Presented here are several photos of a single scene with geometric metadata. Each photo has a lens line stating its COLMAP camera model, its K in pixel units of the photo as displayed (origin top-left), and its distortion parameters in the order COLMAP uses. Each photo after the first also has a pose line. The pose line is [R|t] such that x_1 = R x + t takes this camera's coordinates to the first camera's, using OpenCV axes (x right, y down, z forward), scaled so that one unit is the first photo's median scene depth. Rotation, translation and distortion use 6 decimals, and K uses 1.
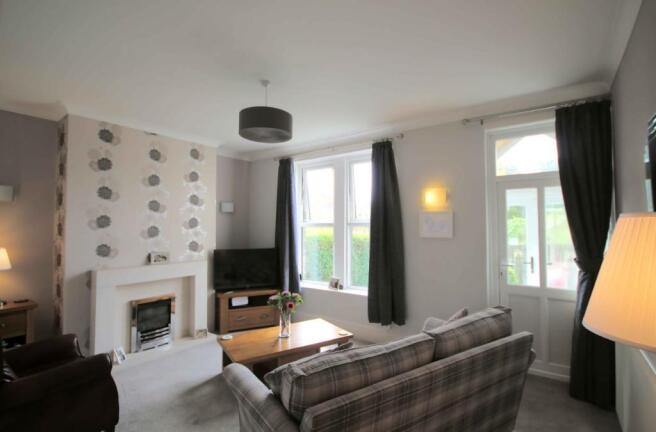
lens RADIAL K [[319.4, 0, 328.0], [0, 319.4, 216.0], [0, 0, 1]] dist [0.001400, 0.000134]
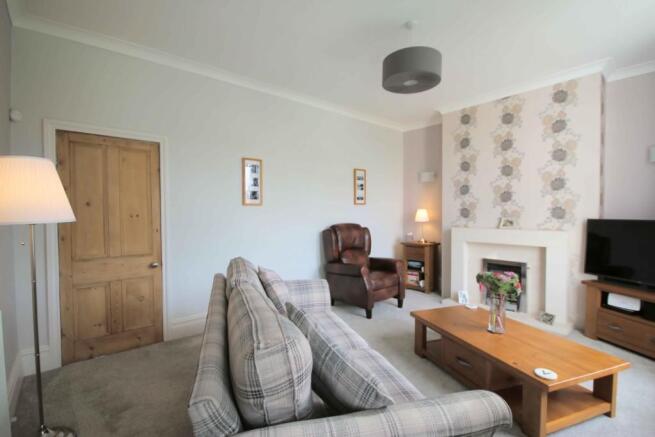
lens RADIAL K [[305.8, 0, 326.1], [0, 305.8, 222.5], [0, 0, 1]] dist [-0.000163, 0.000017]
pose [[-0.264261, 0.027991, -0.964045, 0.542895], [0.029905, 0.999336, 0.020819, 0.096145], [0.963987, -0.023328, -0.264923, 0.717427]]
